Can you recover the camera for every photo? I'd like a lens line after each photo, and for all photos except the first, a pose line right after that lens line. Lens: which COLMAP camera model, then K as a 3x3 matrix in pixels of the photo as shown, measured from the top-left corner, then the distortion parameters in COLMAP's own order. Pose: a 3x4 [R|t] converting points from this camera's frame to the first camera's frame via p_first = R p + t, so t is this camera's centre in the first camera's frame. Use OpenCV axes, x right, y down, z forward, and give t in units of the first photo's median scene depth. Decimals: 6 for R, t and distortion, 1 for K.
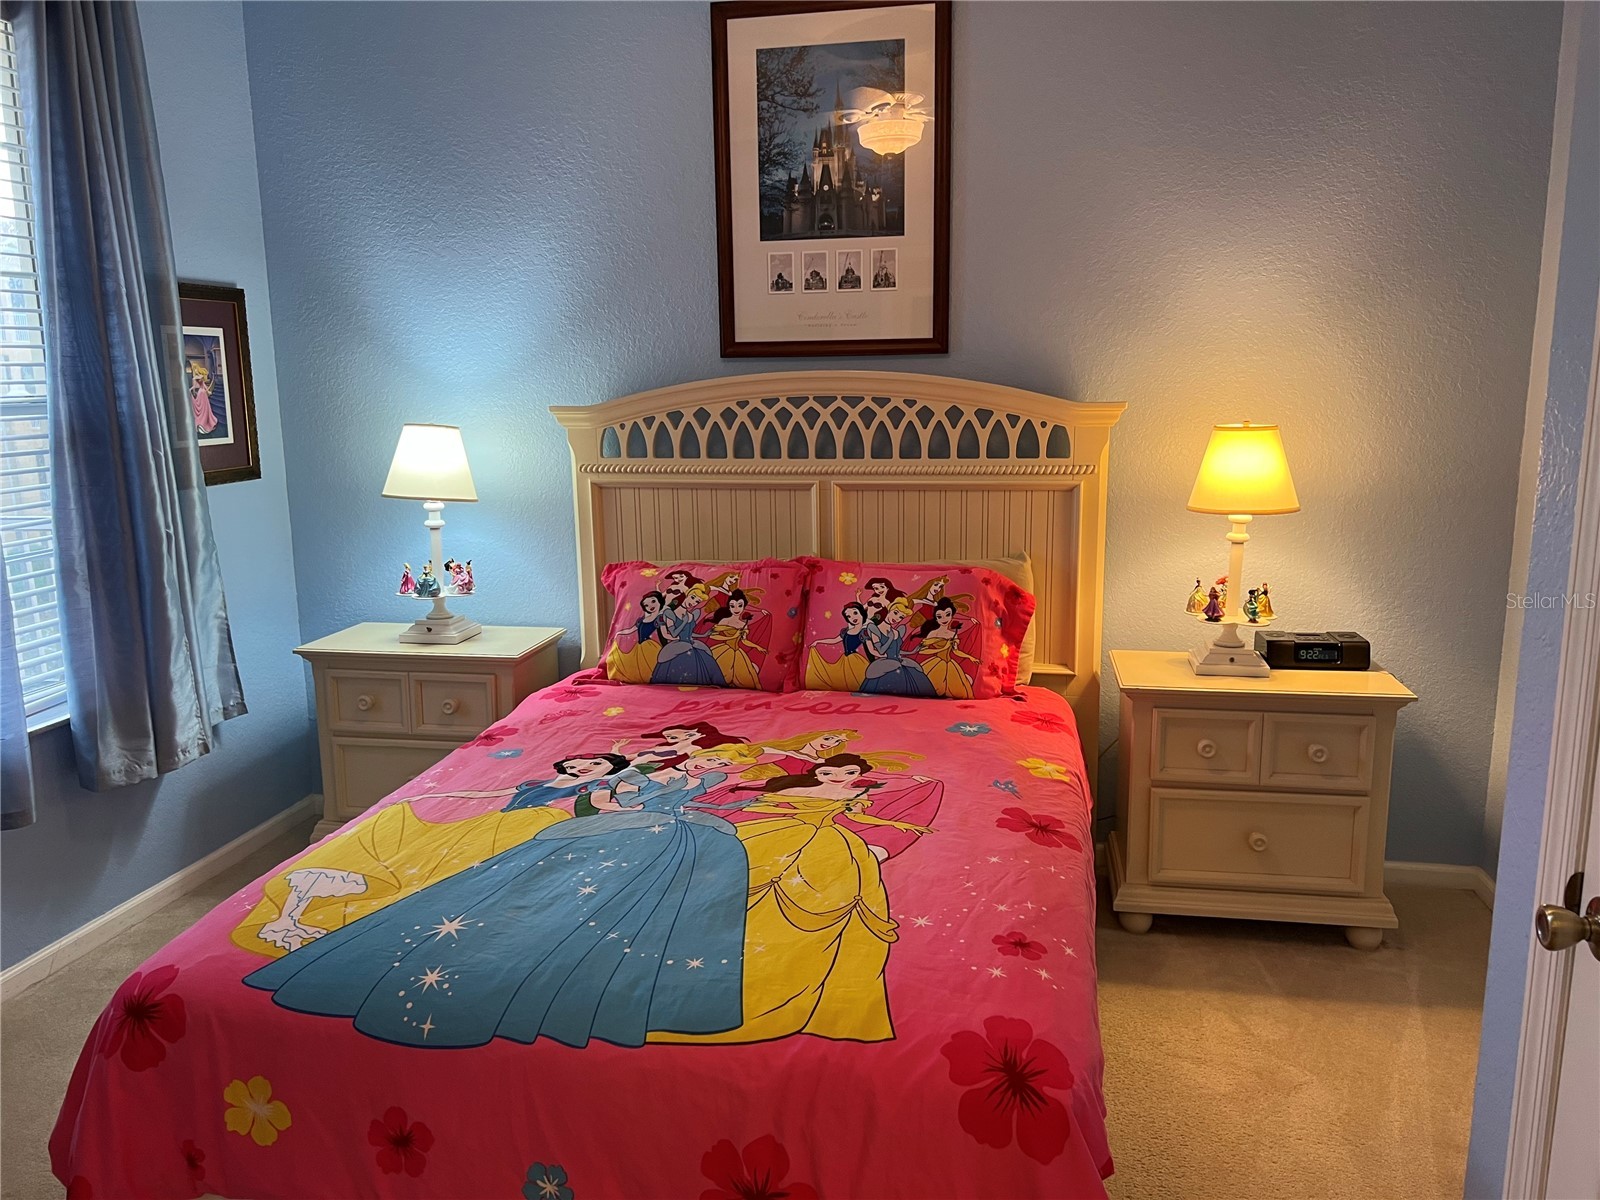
lens RADIAL K [[1210.2, 0, 808.6], [0, 1210.2, 601.2], [0, 0, 1]] dist [0.074428, -0.090494]
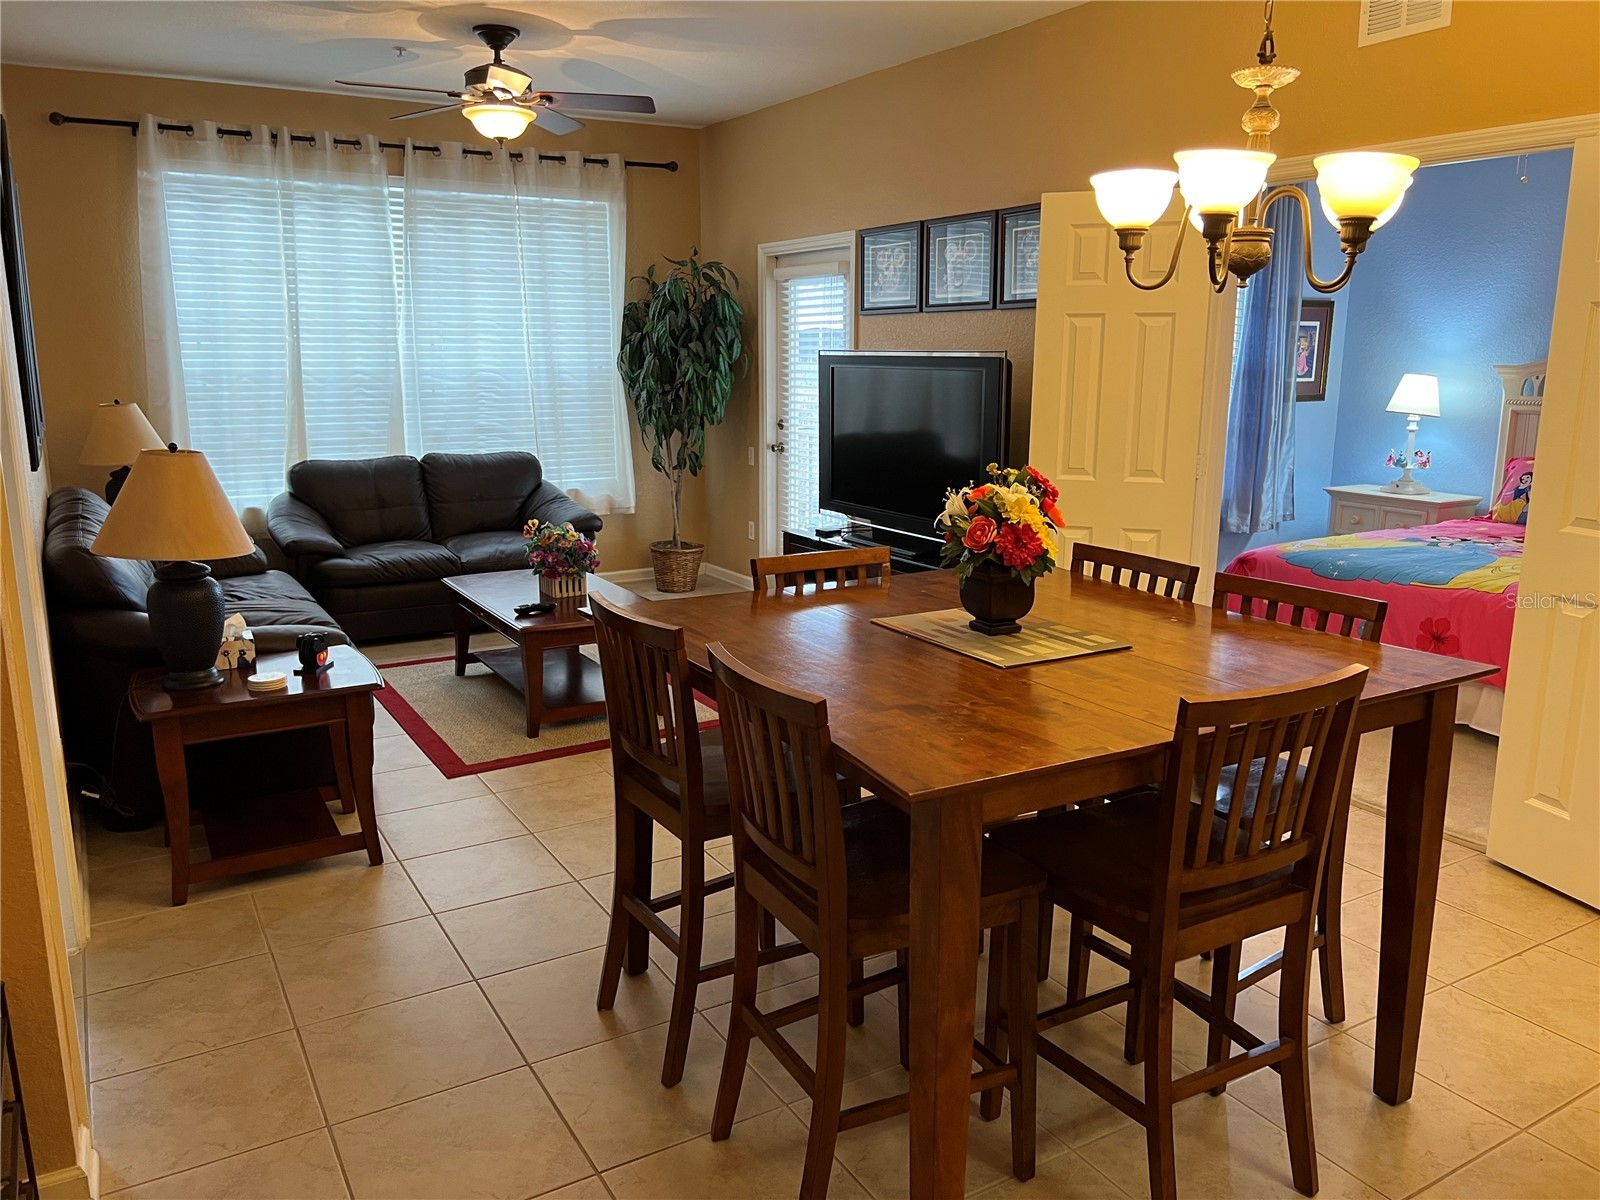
lens RADIAL K [[1210.2, 0, 808.6], [0, 1210.2, 601.2], [0, 0, 1]] dist [0.074428, -0.090494]
pose [[0.671738, 0.166816, -0.721762, 0.472544], [-0.147598, 0.984919, 0.090270, 0.165359], [0.725936, 0.045893, 0.686230, -0.938894]]
